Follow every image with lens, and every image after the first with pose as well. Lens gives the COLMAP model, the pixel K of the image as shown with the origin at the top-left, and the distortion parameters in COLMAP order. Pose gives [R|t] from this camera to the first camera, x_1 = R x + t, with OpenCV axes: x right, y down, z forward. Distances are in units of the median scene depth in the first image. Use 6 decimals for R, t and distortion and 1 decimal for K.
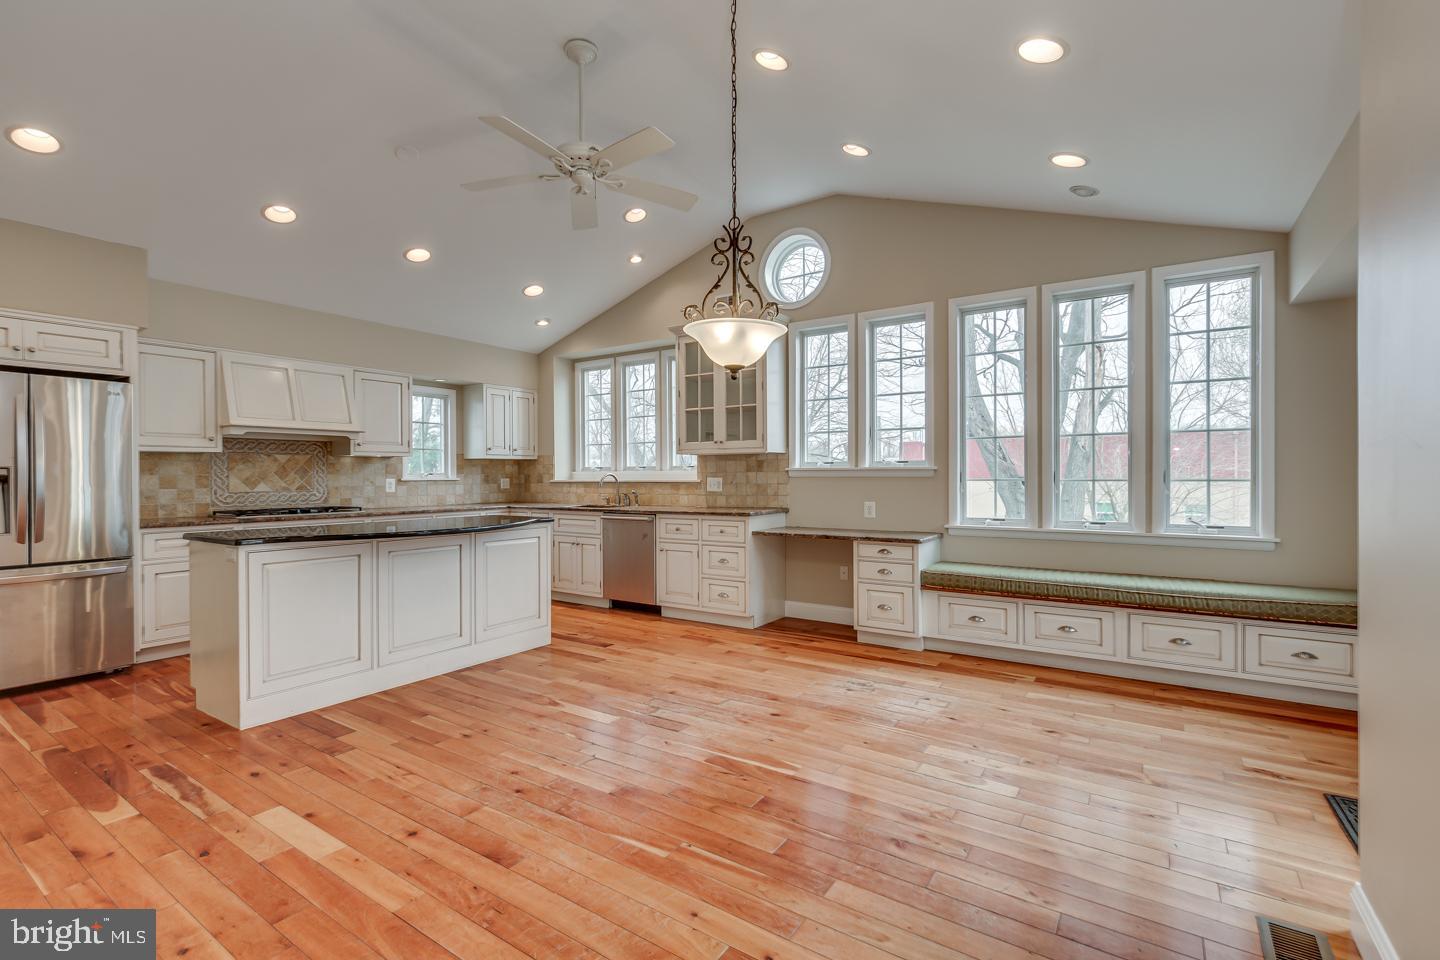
lens RADIAL K [[645.4, 0, 714.1], [0, 645.4, 479.7], [0, 0, 1]] dist [0.007090, -0.002062]
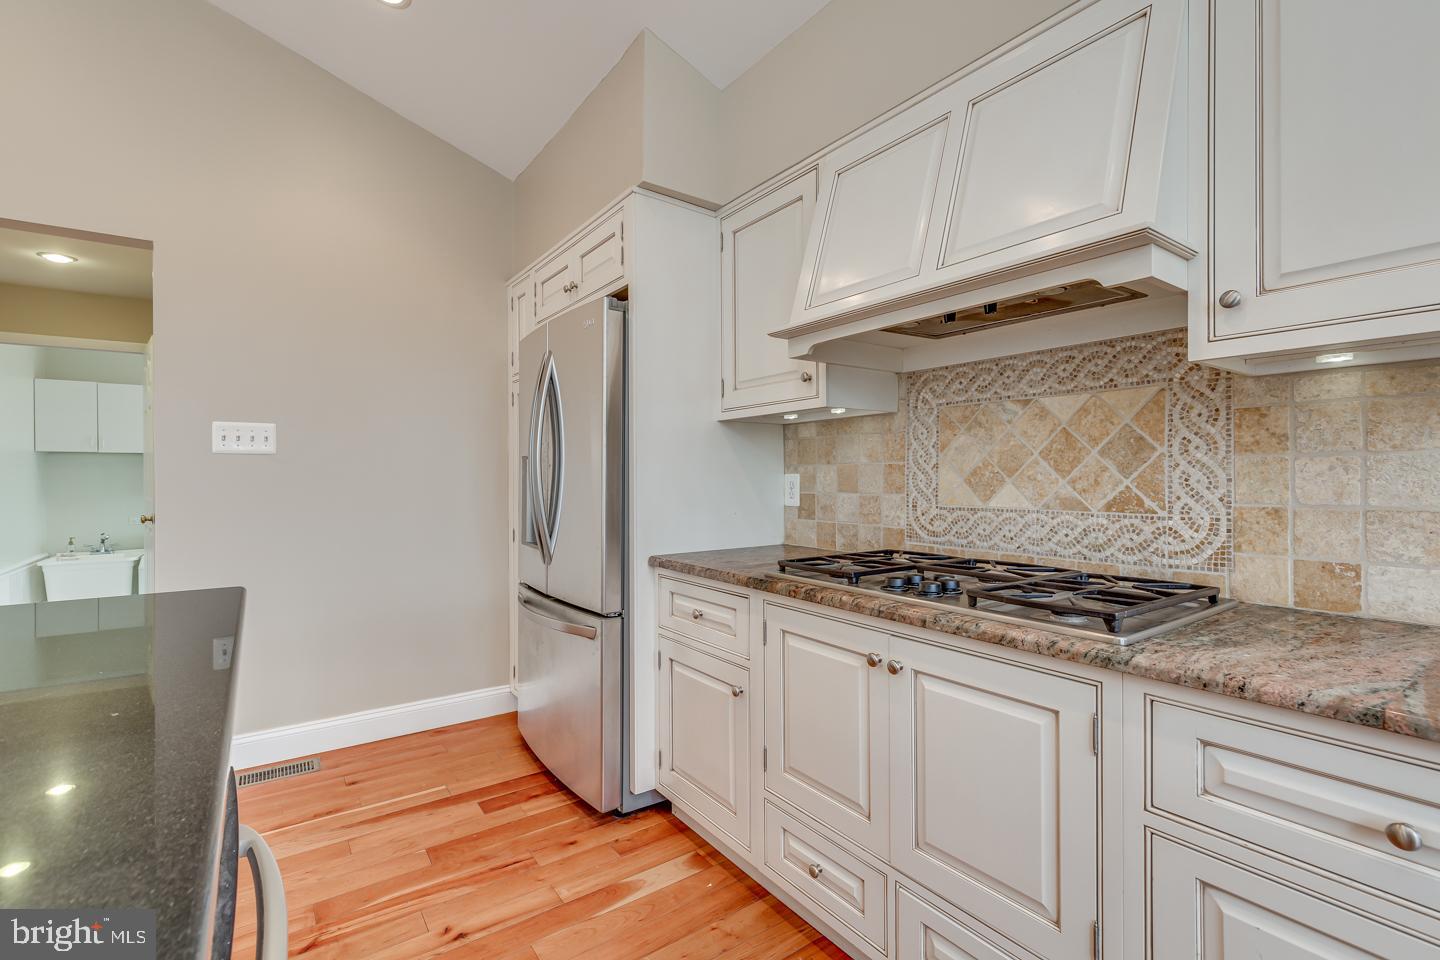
lens RADIAL K [[645.4, 0, 715.4], [0, 645.4, 478.2], [0, 0, 1]] dist [0.007090, -0.002062]
pose [[-0.345434, 0.008764, -0.938402, -0.356184], [-0.002043, 0.999947, 0.010090, -0.001470], [0.938441, 0.005402, -0.345397, 1.075991]]
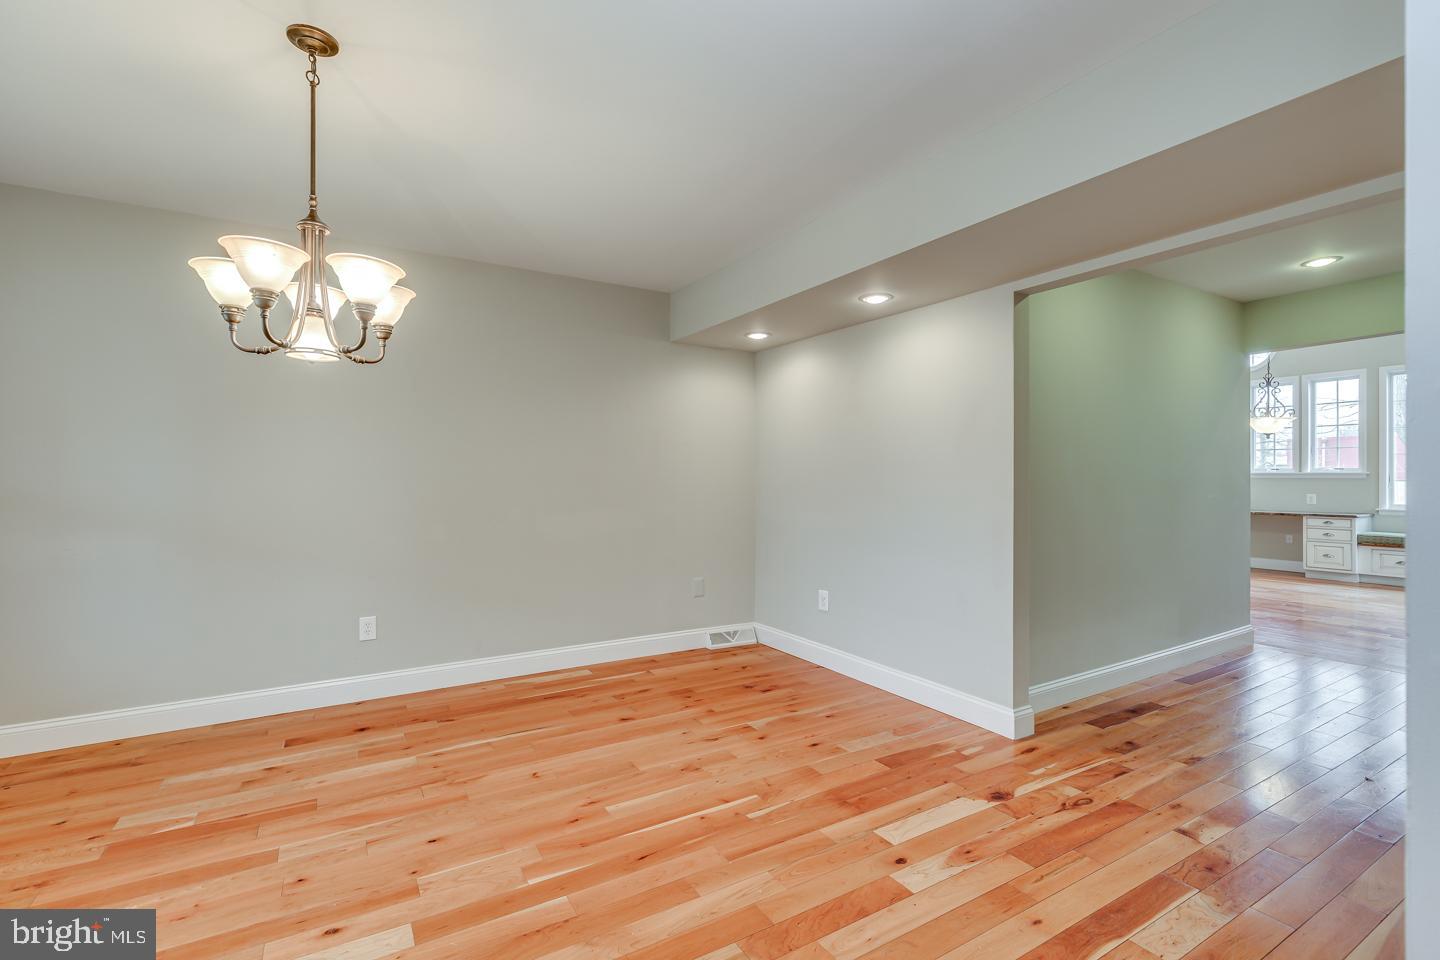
lens RADIAL K [[645.4, 0, 716.3], [0, 645.4, 481.4], [0, 0, 1]] dist [0.007090, -0.002062]
pose [[0.907162, 0.003166, -0.420771, -0.441147], [-0.004103, 0.999991, -0.001323, 0.011772], [0.420762, 0.002927, 0.907166, -1.125026]]
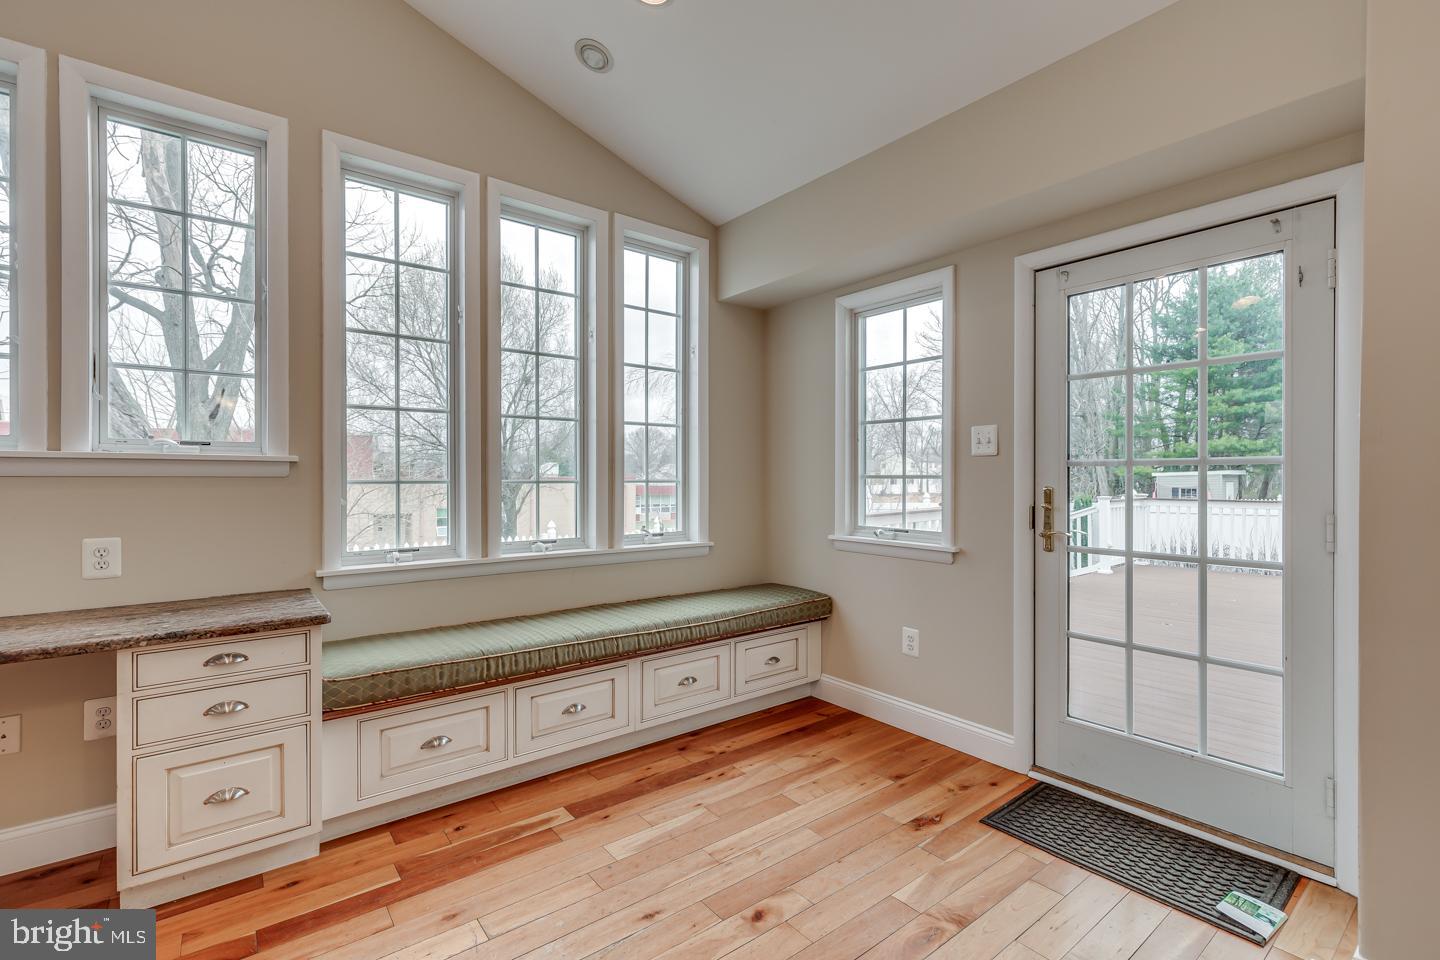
lens RADIAL K [[645.4, 0, 713.6], [0, 645.4, 479.4], [0, 0, 1]] dist [0.007090, -0.002062]
pose [[0.312826, -0.001616, 0.949809, -0.026599], [0.004178, 0.999991, 0.000325, -0.001383], [-0.949801, 0.003867, 0.312830, 0.540239]]
